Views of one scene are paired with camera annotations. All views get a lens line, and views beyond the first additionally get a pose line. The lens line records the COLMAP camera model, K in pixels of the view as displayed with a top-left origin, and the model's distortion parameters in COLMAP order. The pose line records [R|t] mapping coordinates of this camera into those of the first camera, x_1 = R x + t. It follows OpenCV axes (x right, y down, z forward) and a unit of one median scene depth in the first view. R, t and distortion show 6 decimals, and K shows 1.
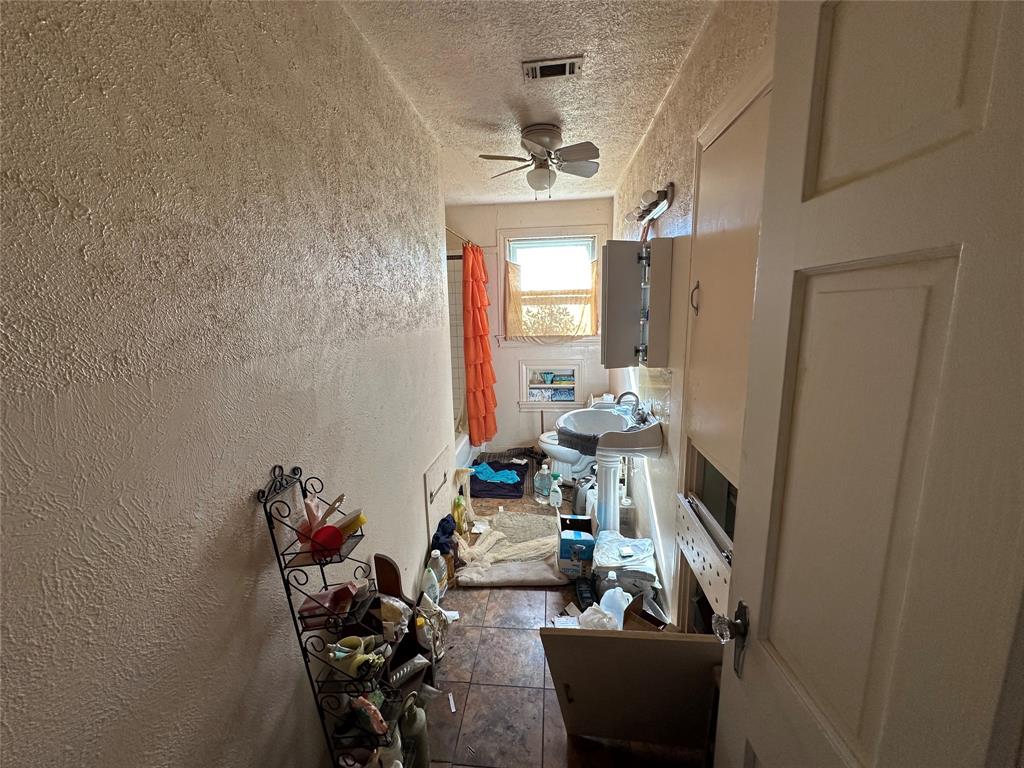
lens RADIAL K [[406.2, 0, 512.3], [0, 406.2, 383.0], [0, 0, 1]] dist [-0.003250, 0.000262]
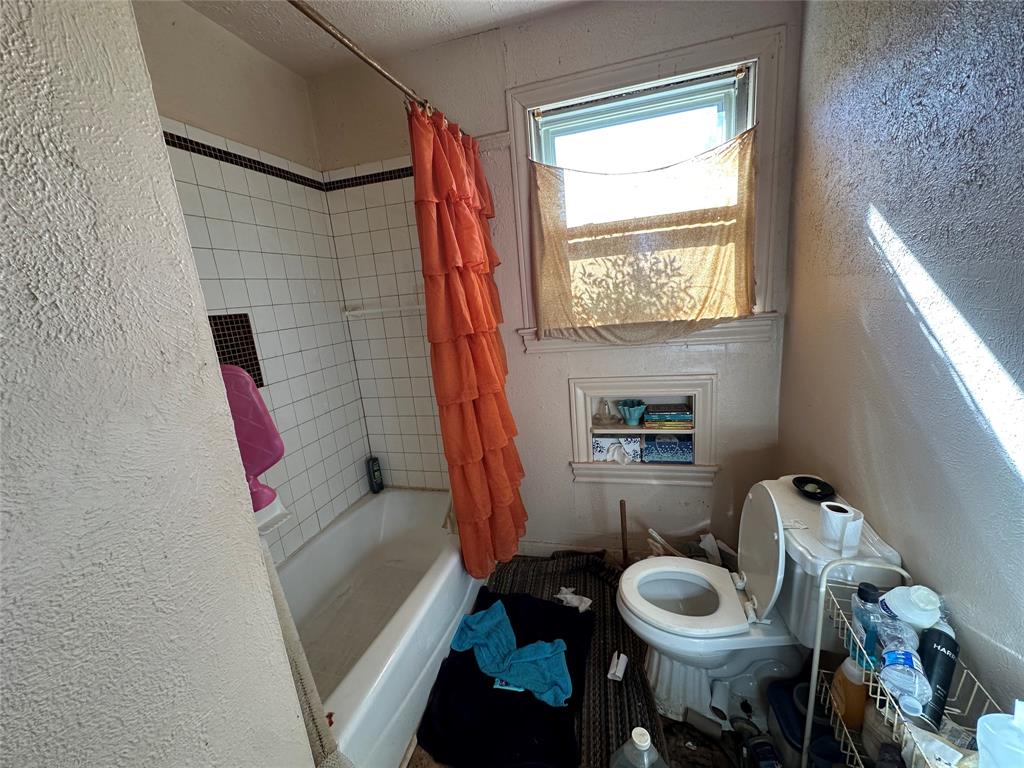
lens RADIAL K [[406.2, 0, 511.3], [0, 406.2, 383.4], [0, 0, 1]] dist [-0.003250, 0.000262]
pose [[0.985199, -0.030020, -0.168768, 0.031071], [0.037811, 0.998353, 0.043141, -0.075050], [0.167195, -0.048884, 0.984711, 0.530180]]
